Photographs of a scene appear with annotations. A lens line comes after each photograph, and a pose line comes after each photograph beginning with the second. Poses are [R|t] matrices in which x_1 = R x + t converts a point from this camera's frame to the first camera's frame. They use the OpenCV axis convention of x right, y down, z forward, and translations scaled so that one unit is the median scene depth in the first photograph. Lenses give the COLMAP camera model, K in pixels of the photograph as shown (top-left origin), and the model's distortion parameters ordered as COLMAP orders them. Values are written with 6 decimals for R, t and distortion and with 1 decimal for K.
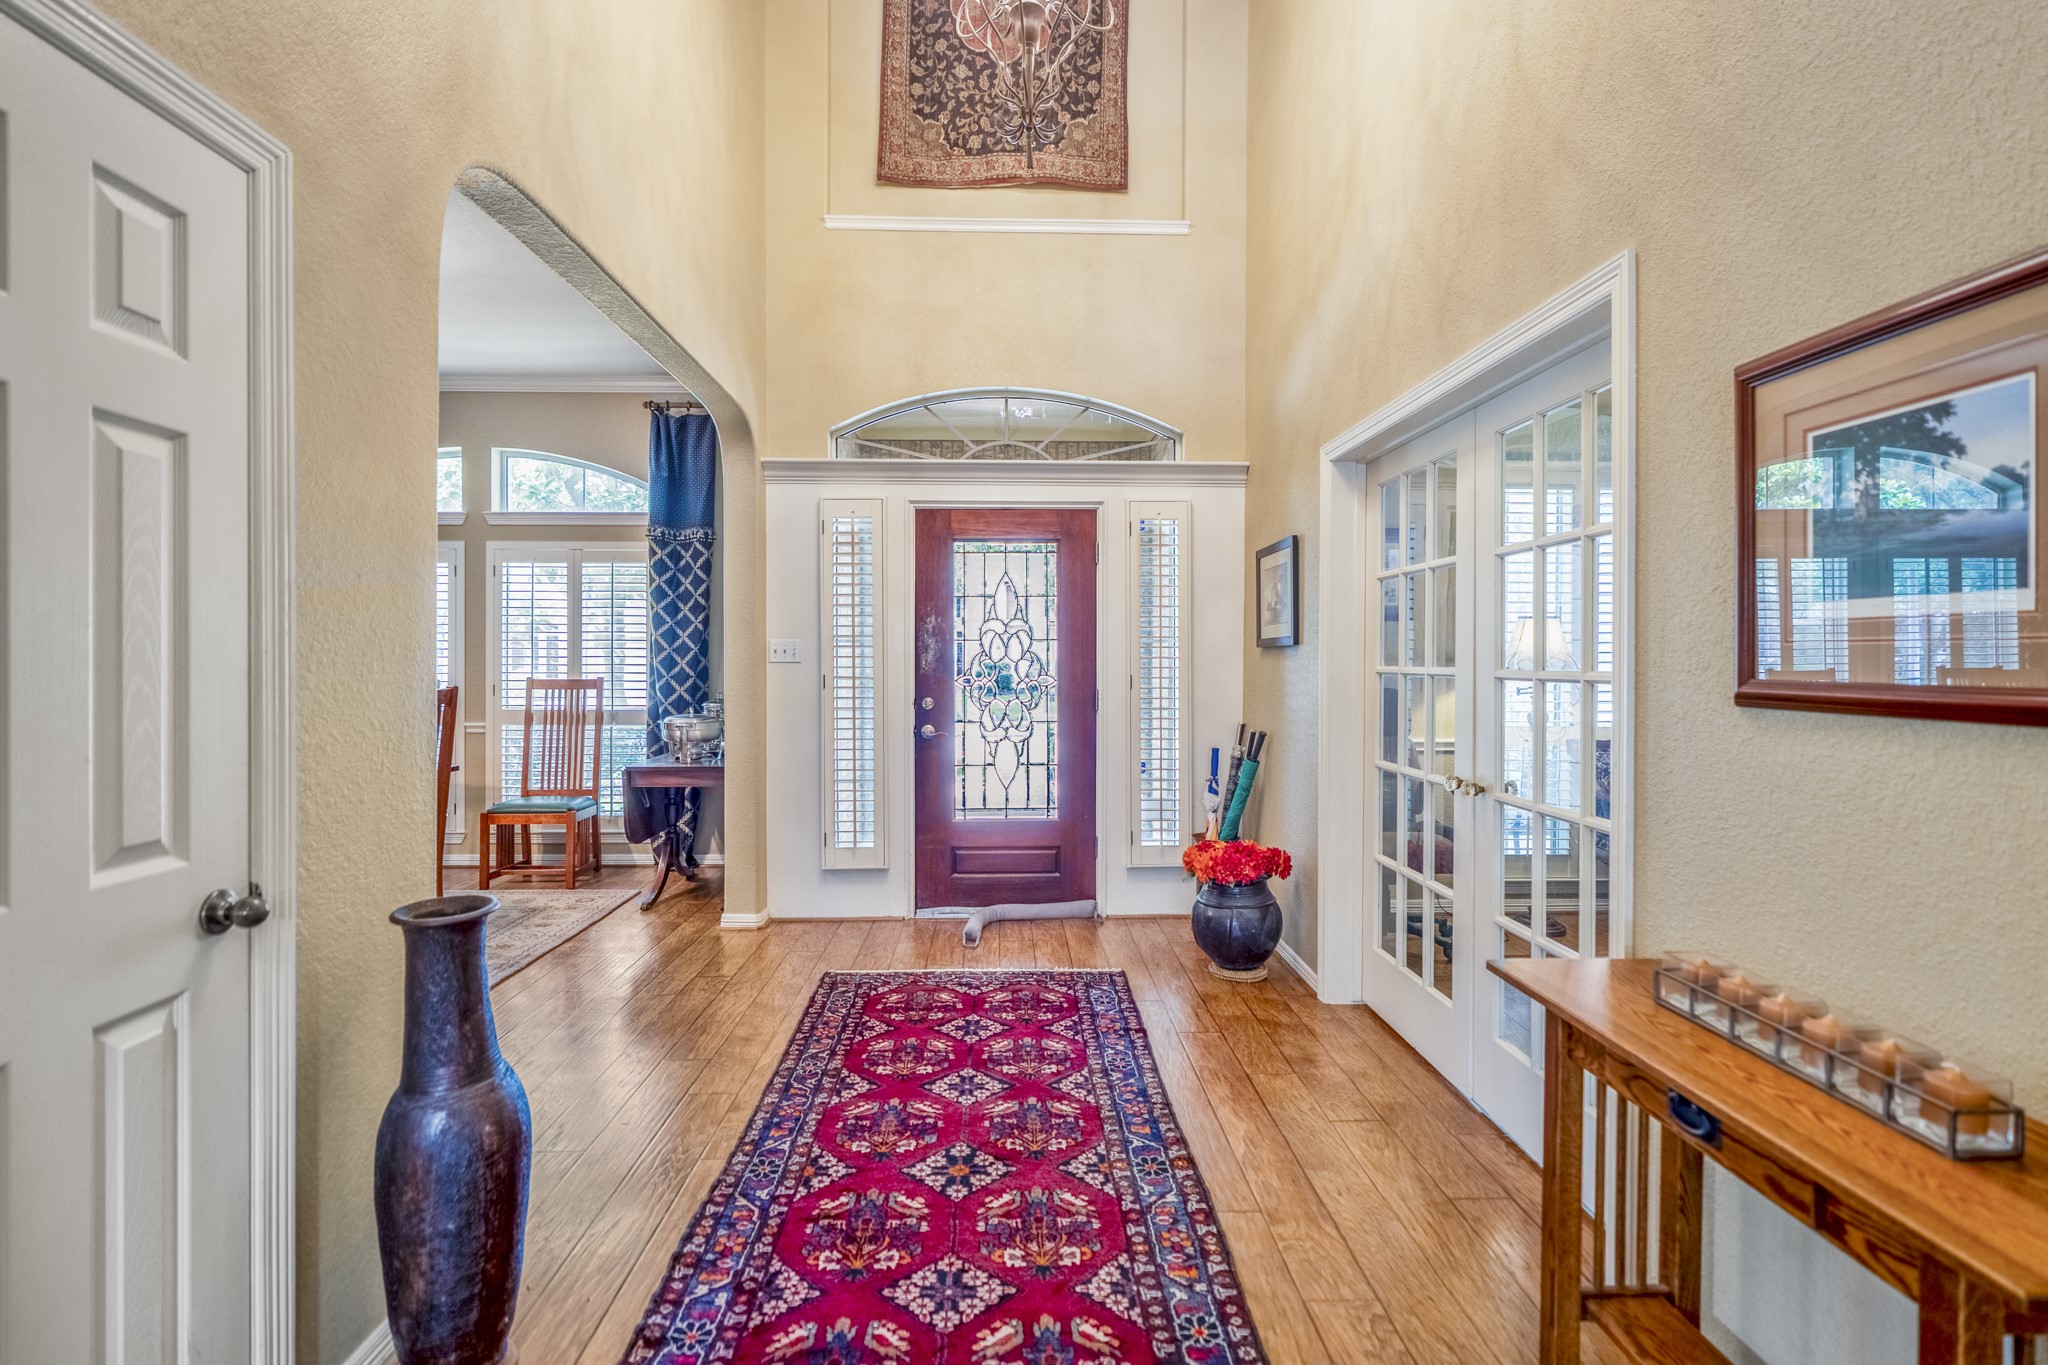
lens RADIAL K [[939.9, 0, 1031.3], [0, 939.9, 649.9], [0, 0, 1]] dist [-0.014702, 0.004201]
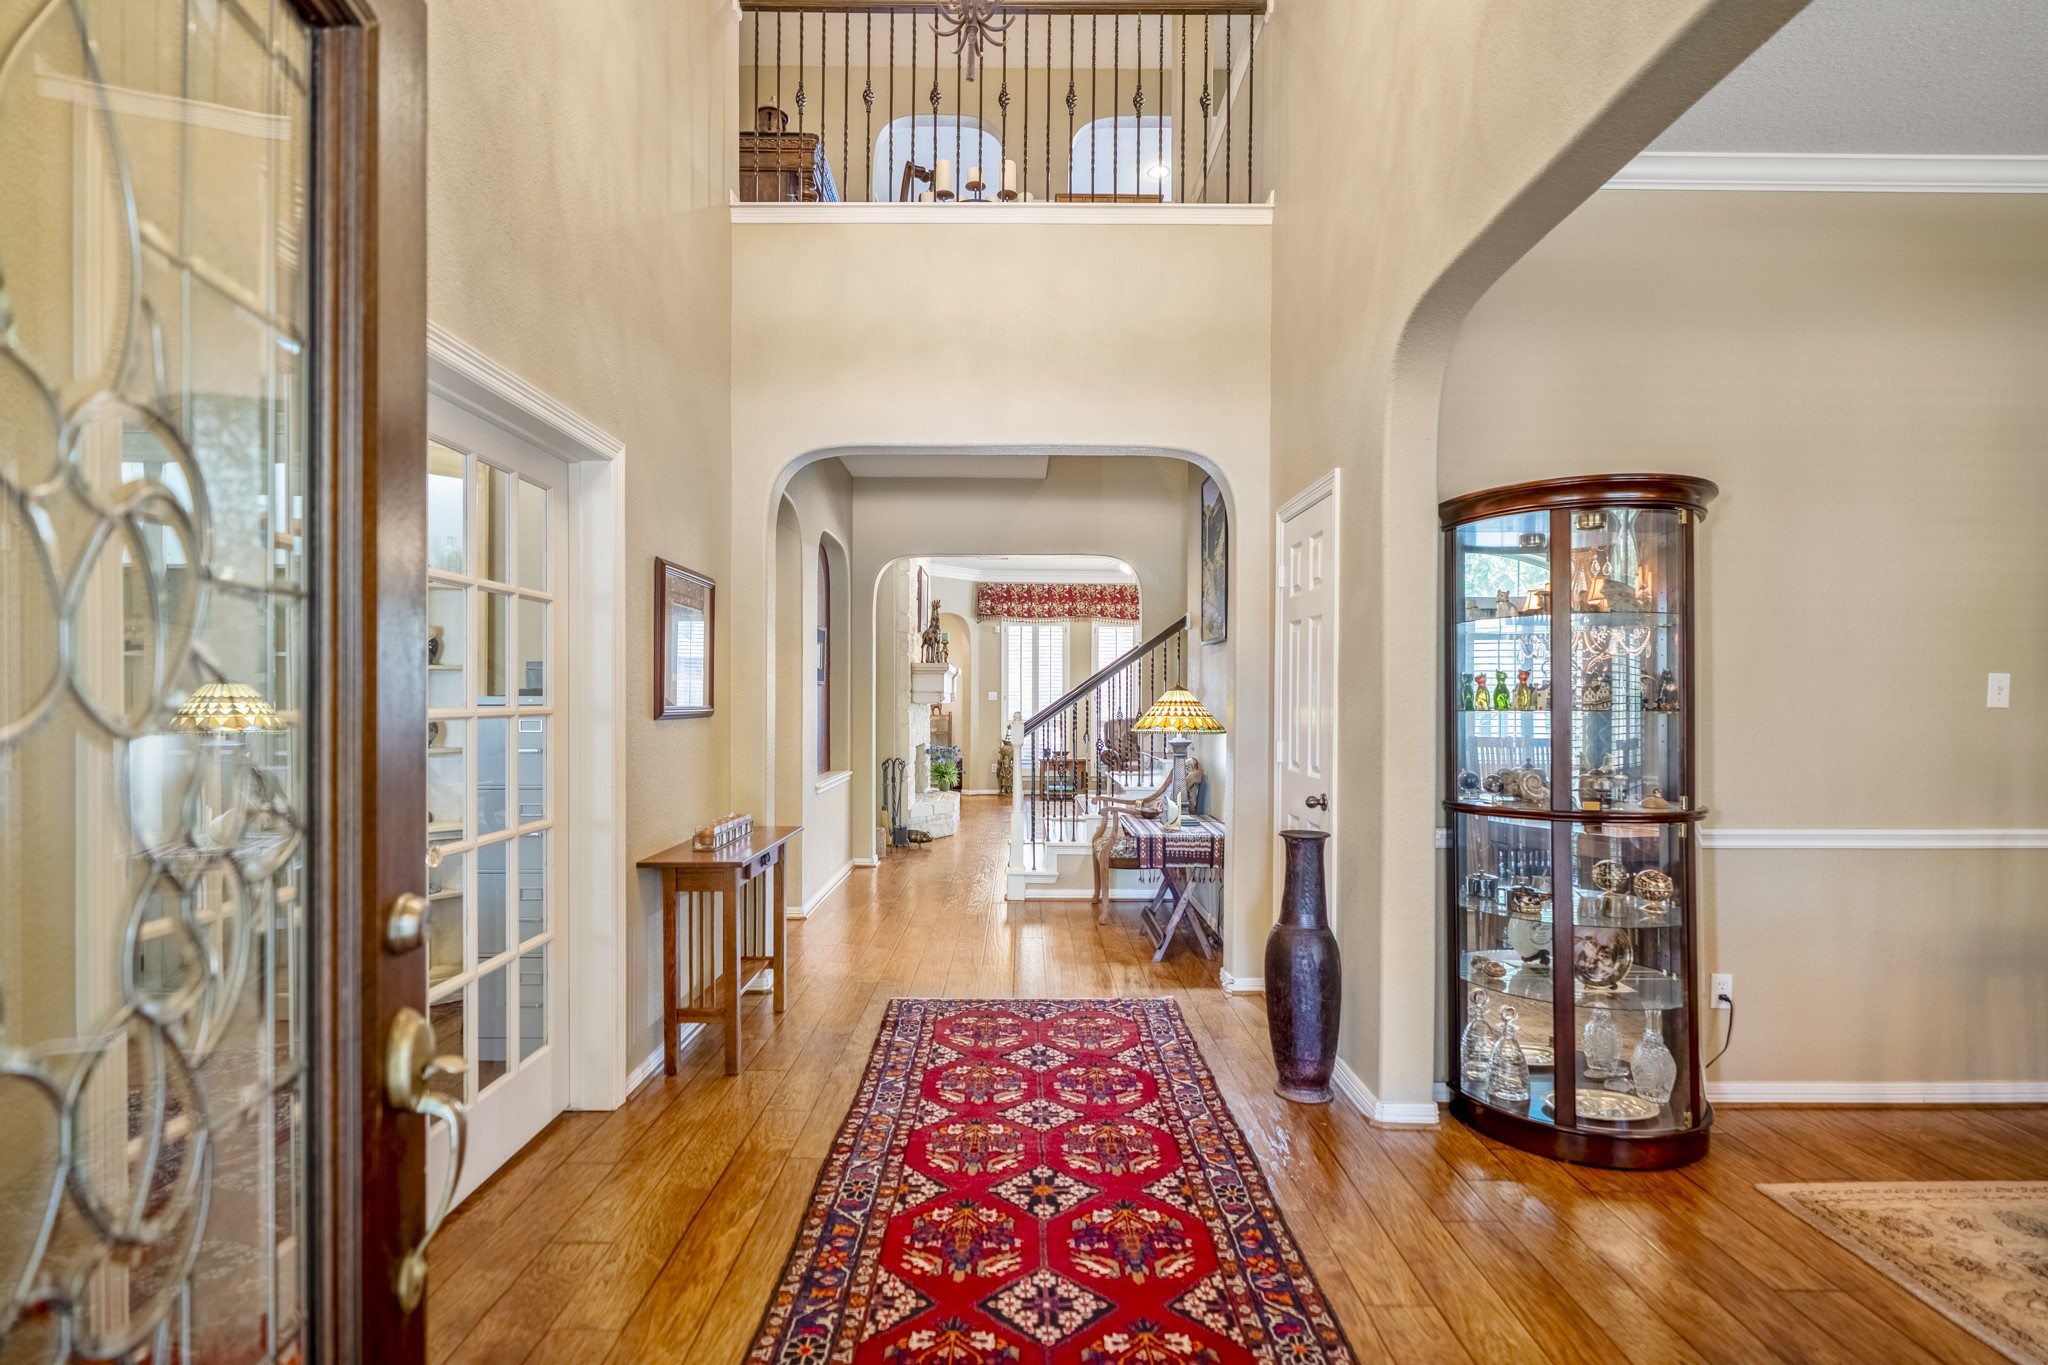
lens RADIAL K [[939.9, 0, 1031.7], [0, 939.9, 688.9], [0, 0, 1]] dist [-0.014702, 0.004201]
pose [[-0.999725, -0.007428, 0.022229, -0.069921], [-0.007833, 0.999804, -0.018178, 0.014072], [-0.022090, -0.018347, -0.999588, 1.722085]]
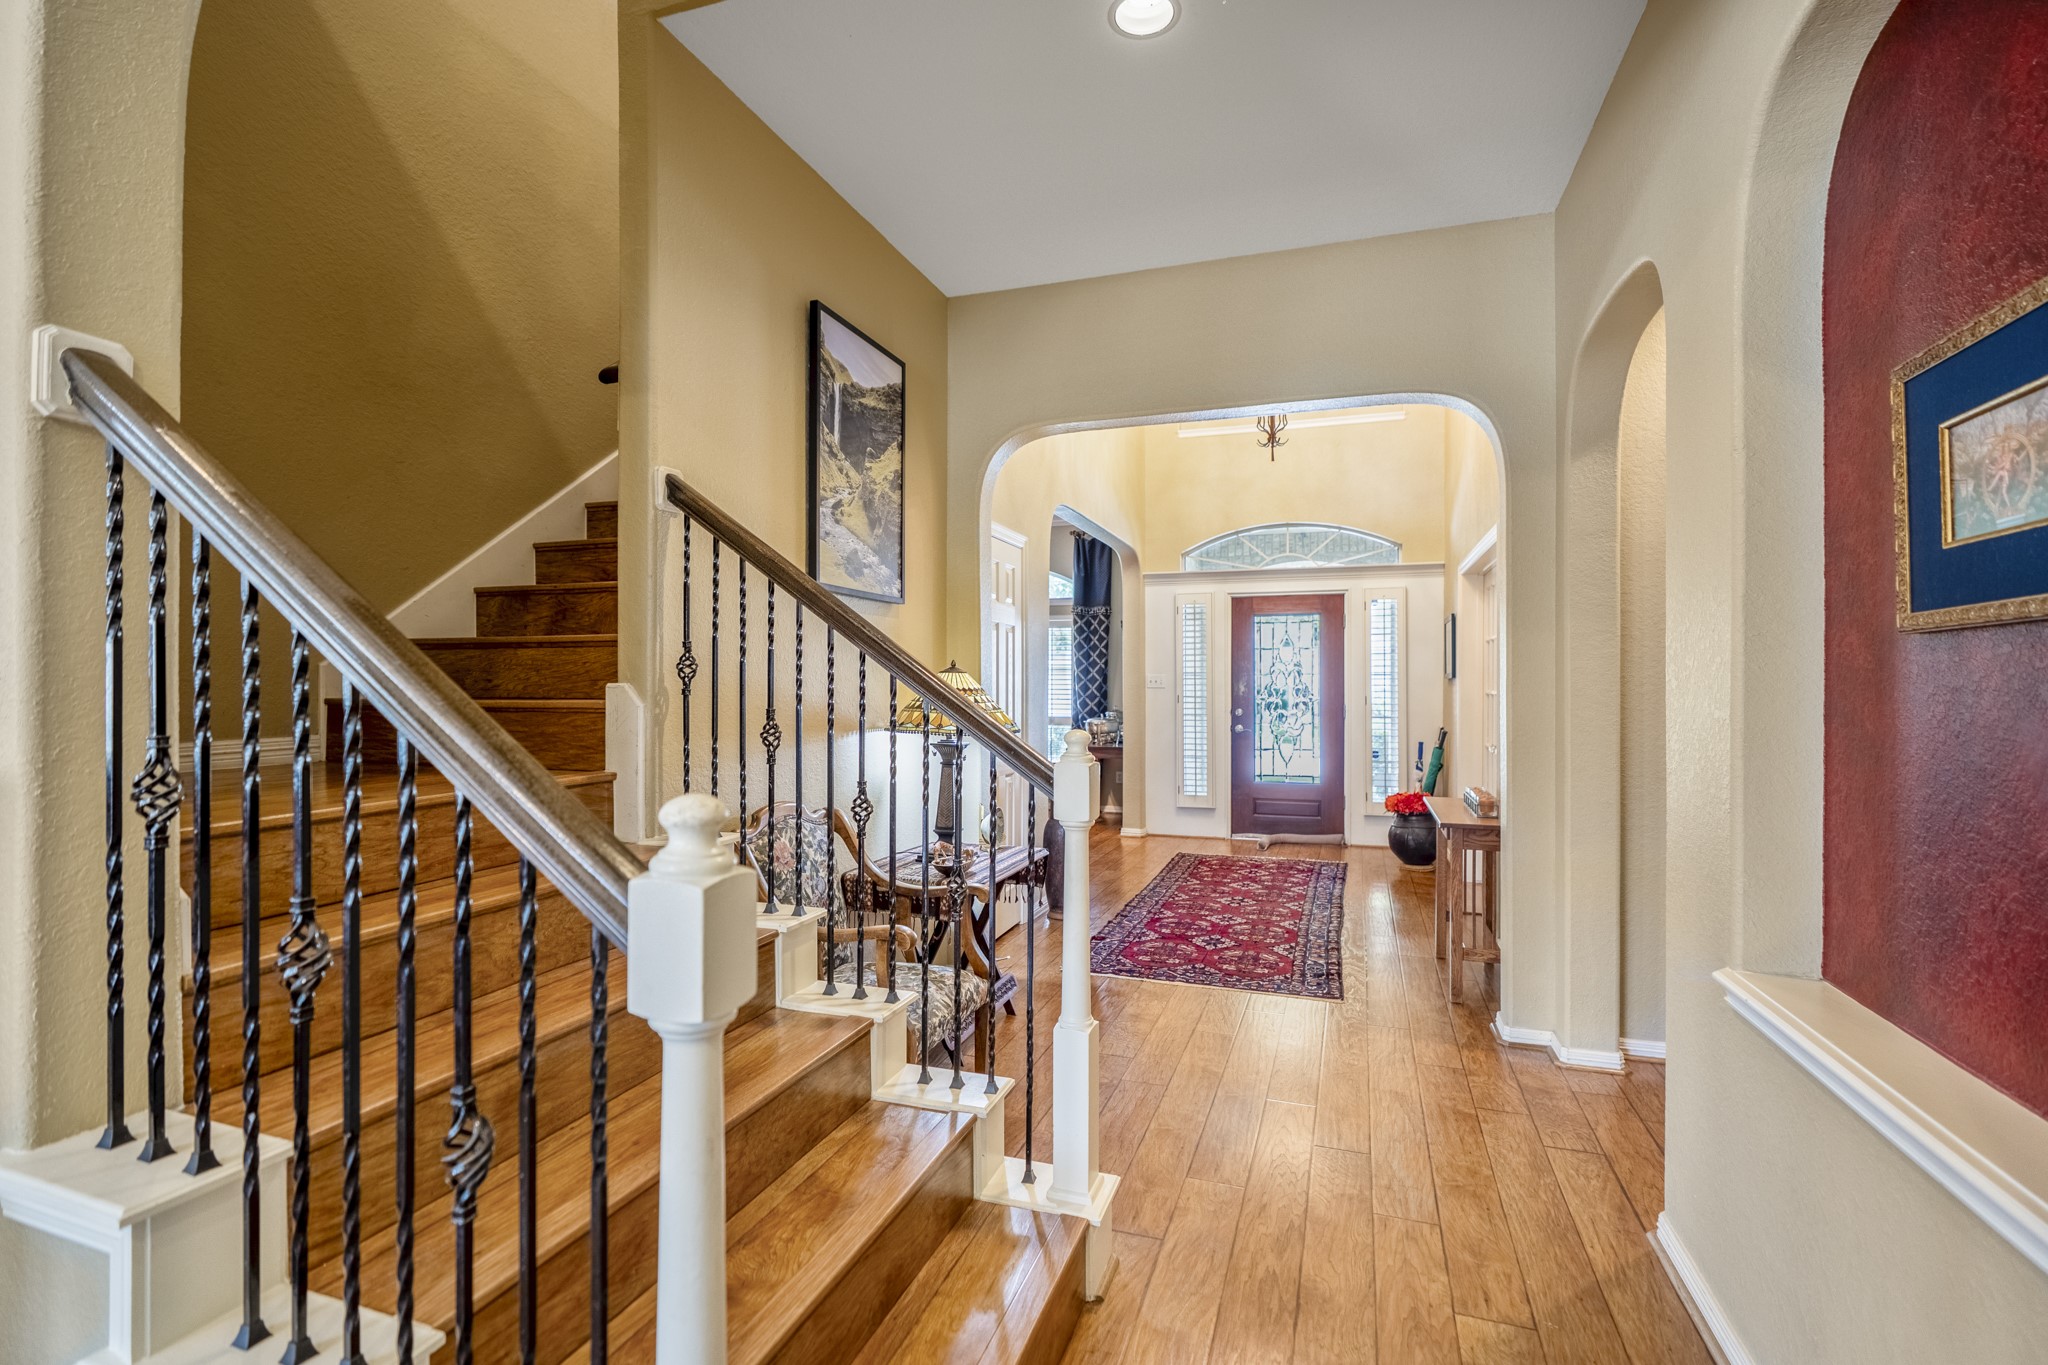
lens RADIAL K [[939.9, 0, 1036.9], [0, 939.9, 678.2], [0, 0, 1]] dist [-0.014702, 0.004201]
pose [[0.935850, -0.001258, -0.352396, 0.241155], [0.000968, 0.999999, -0.000998, -0.004545], [0.352397, 0.000593, 0.935850, -1.175081]]
